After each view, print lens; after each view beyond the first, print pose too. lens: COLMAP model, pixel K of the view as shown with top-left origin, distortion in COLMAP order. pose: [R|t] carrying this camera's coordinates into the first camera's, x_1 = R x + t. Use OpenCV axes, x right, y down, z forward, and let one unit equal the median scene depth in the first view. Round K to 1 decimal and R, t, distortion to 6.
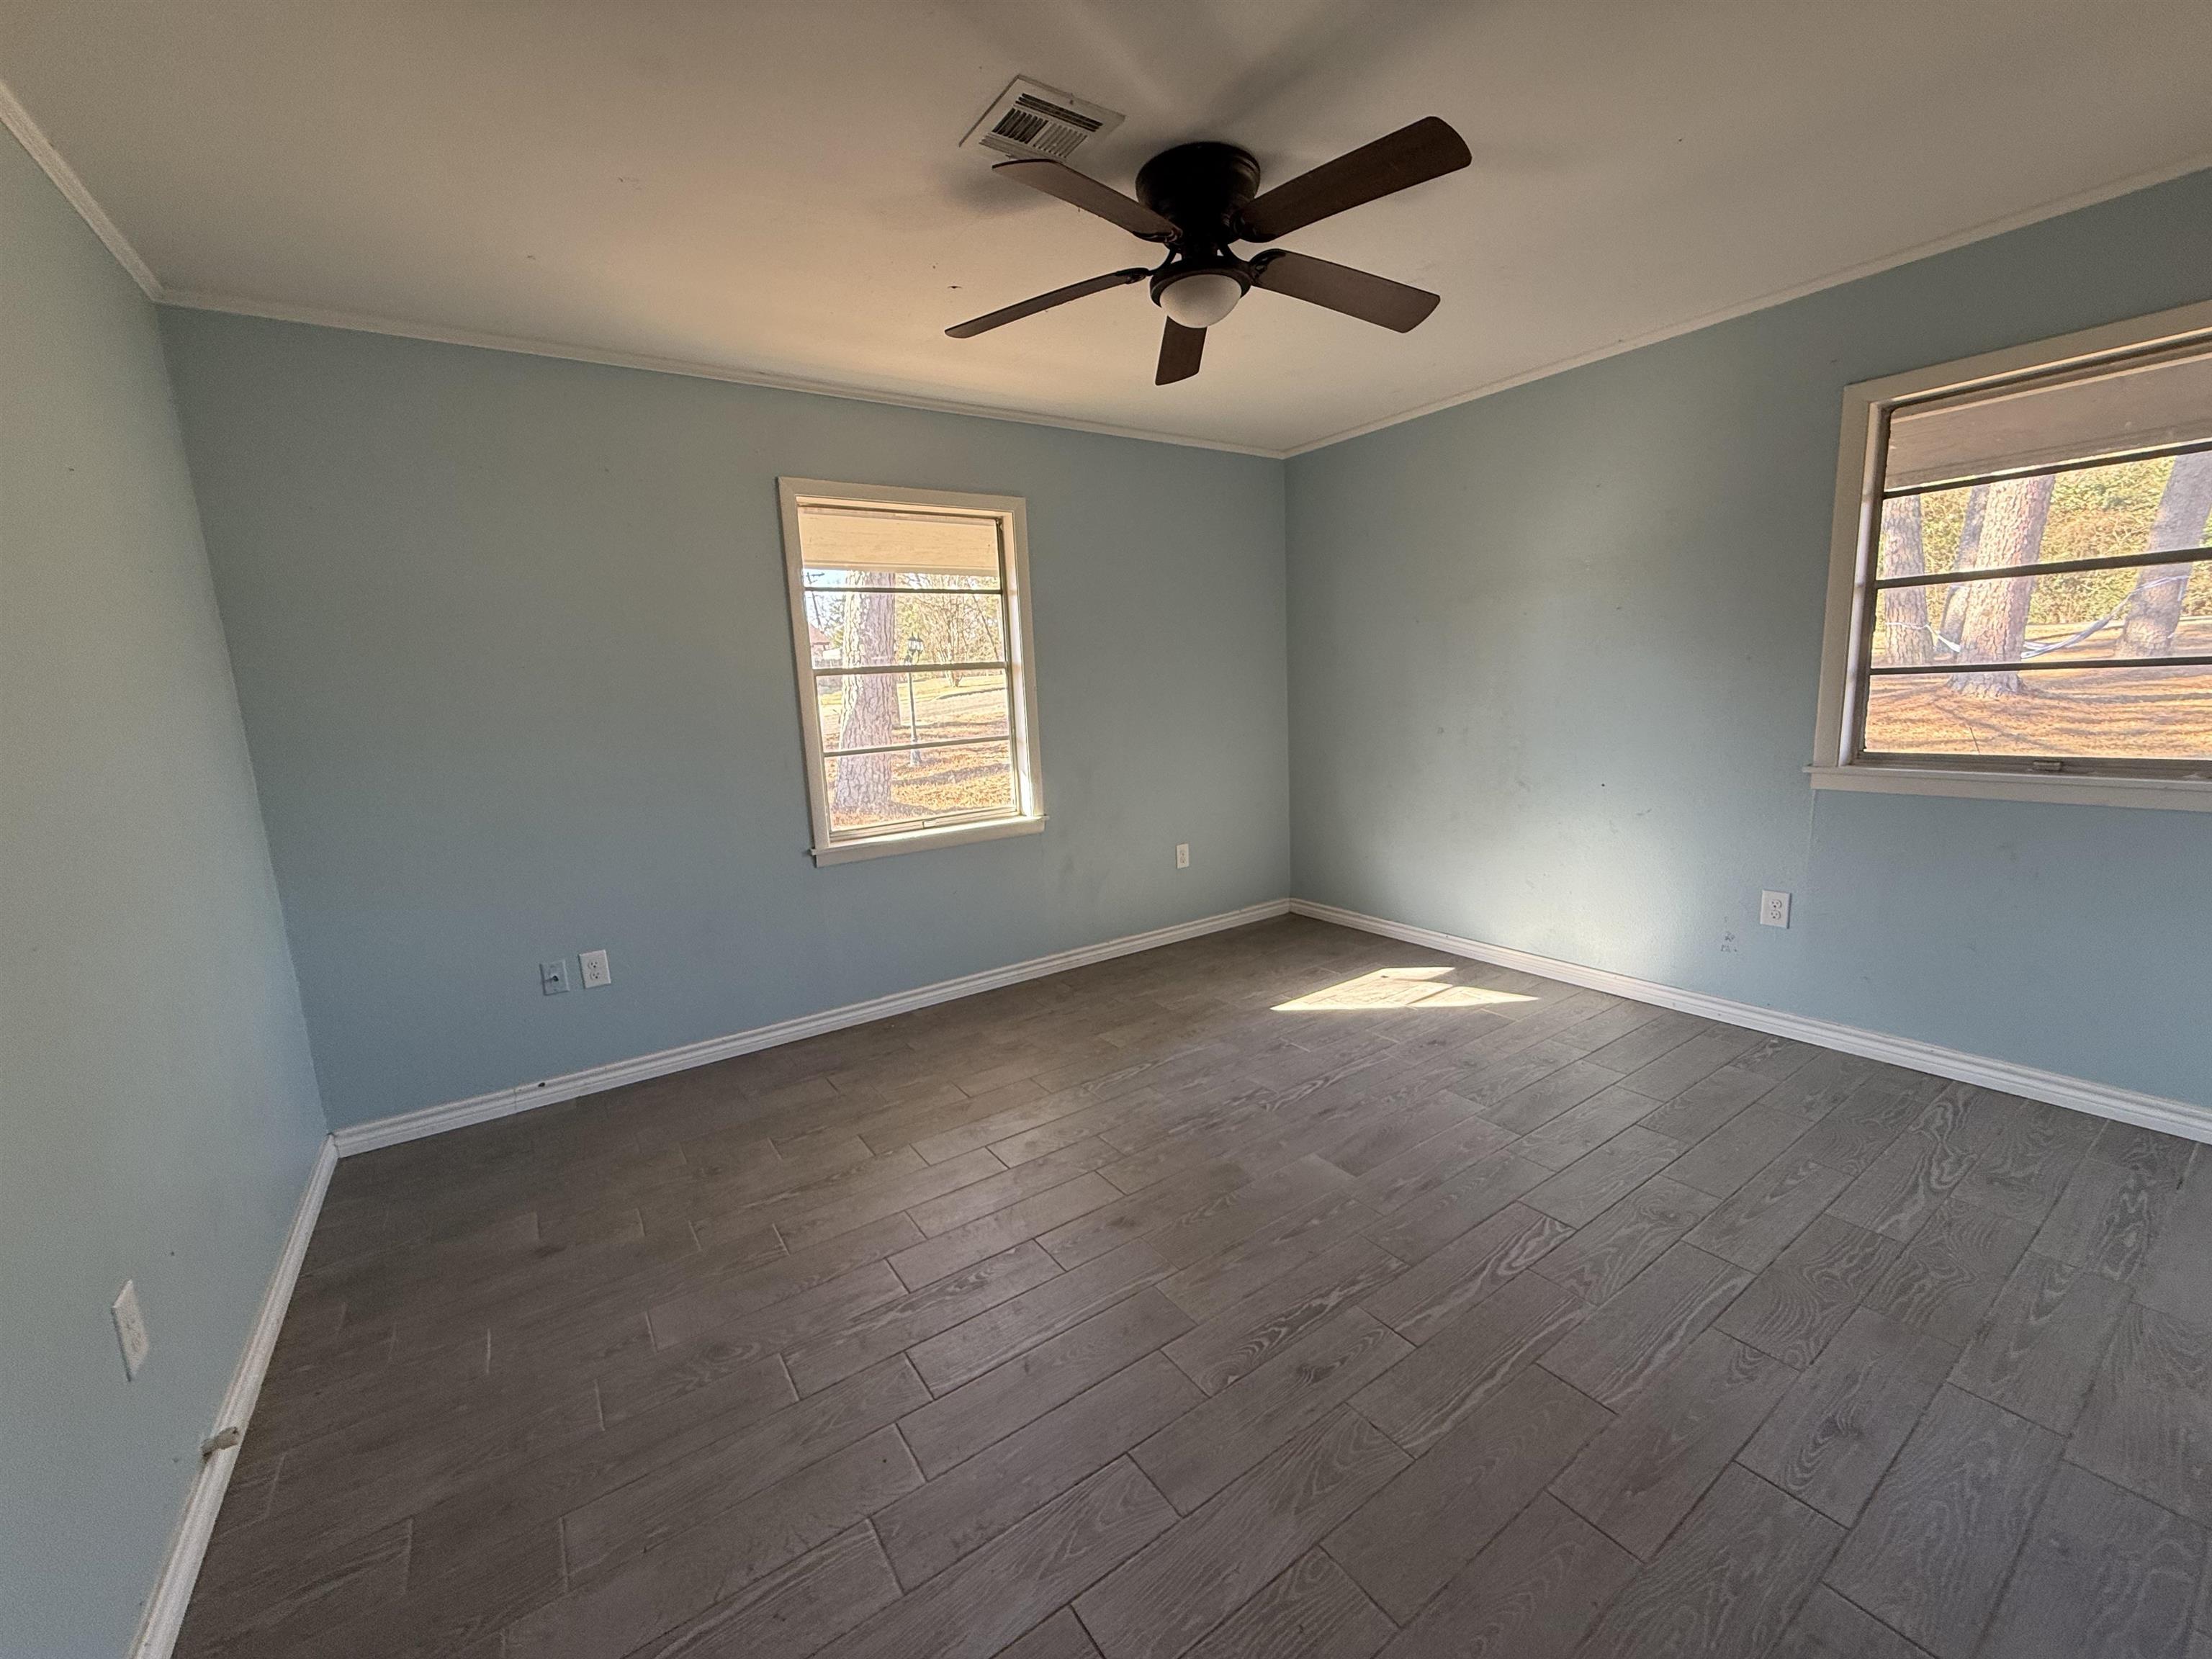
lens RADIAL K [[877.7, 0, 1101.0], [0, 877.7, 835.4], [0, 0, 1]] dist [-0.002876, 0.000390]
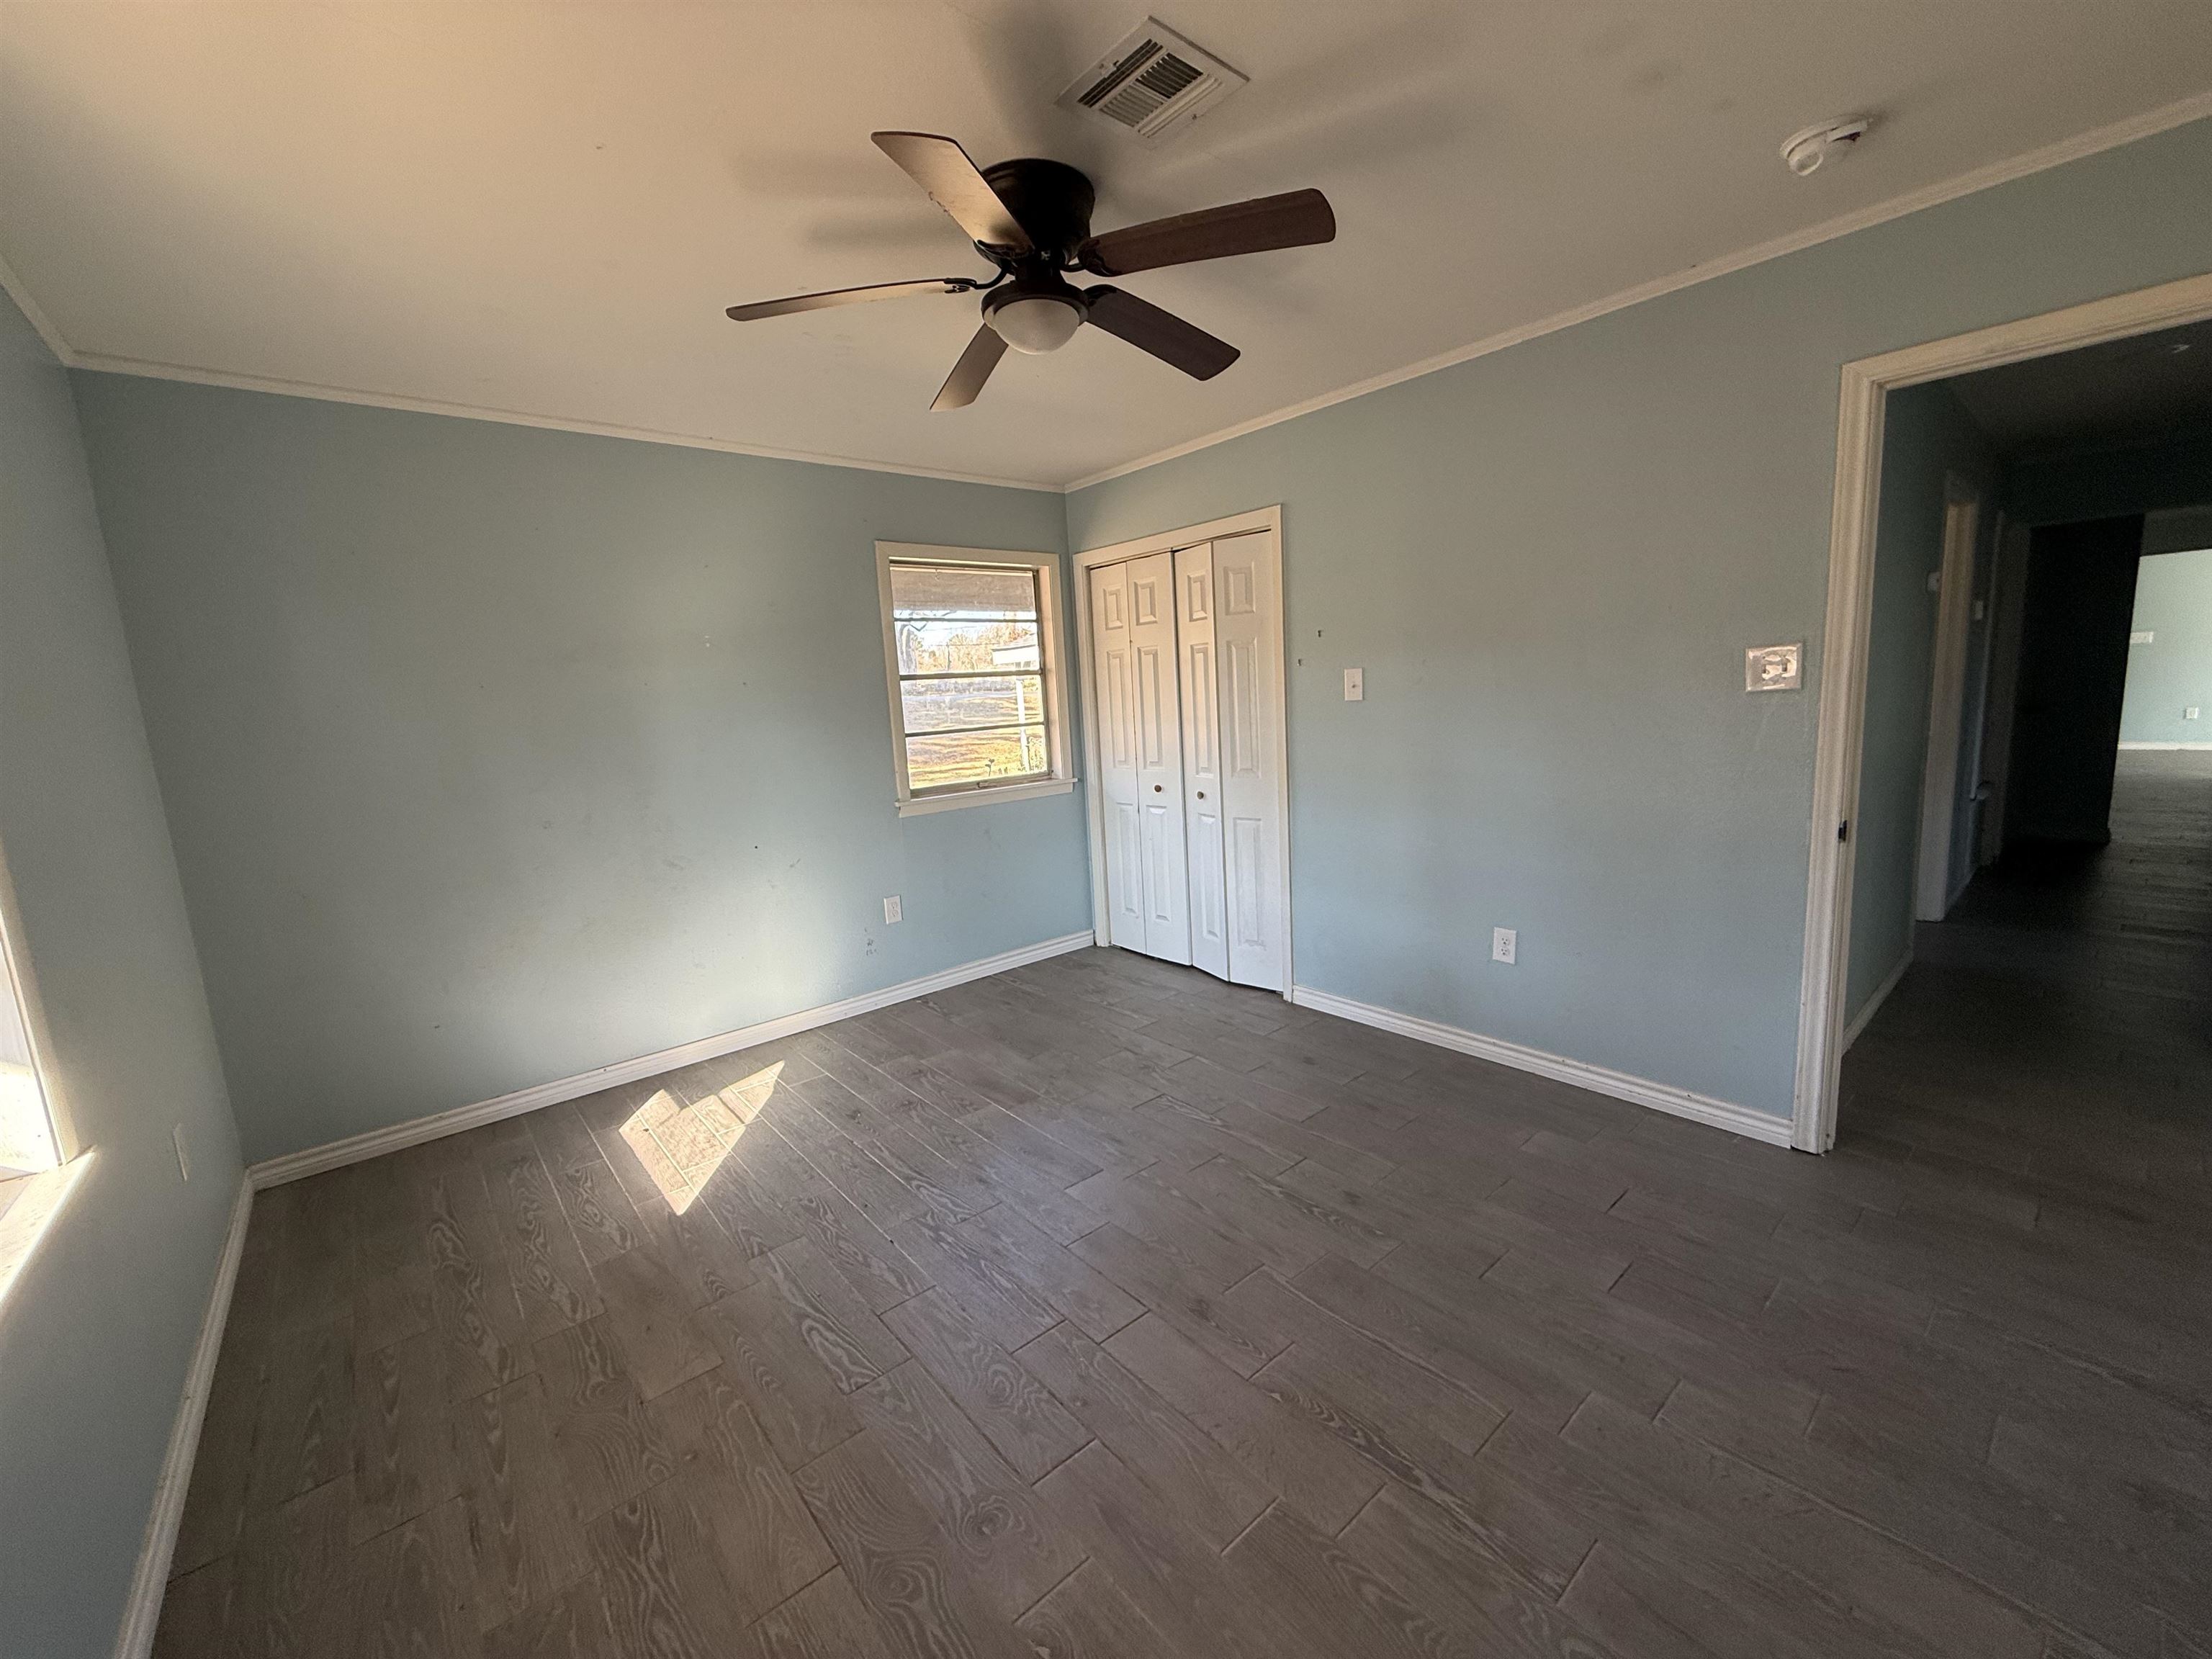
lens RADIAL K [[877.7, 0, 1101.5], [0, 877.7, 822.9], [0, 0, 1]] dist [-0.002876, 0.000390]
pose [[-0.097398, -0.093720, 0.990823, -0.548931], [0.233519, 0.965612, 0.114291, -0.115595], [-0.967462, 0.242508, -0.072163, 0.700299]]
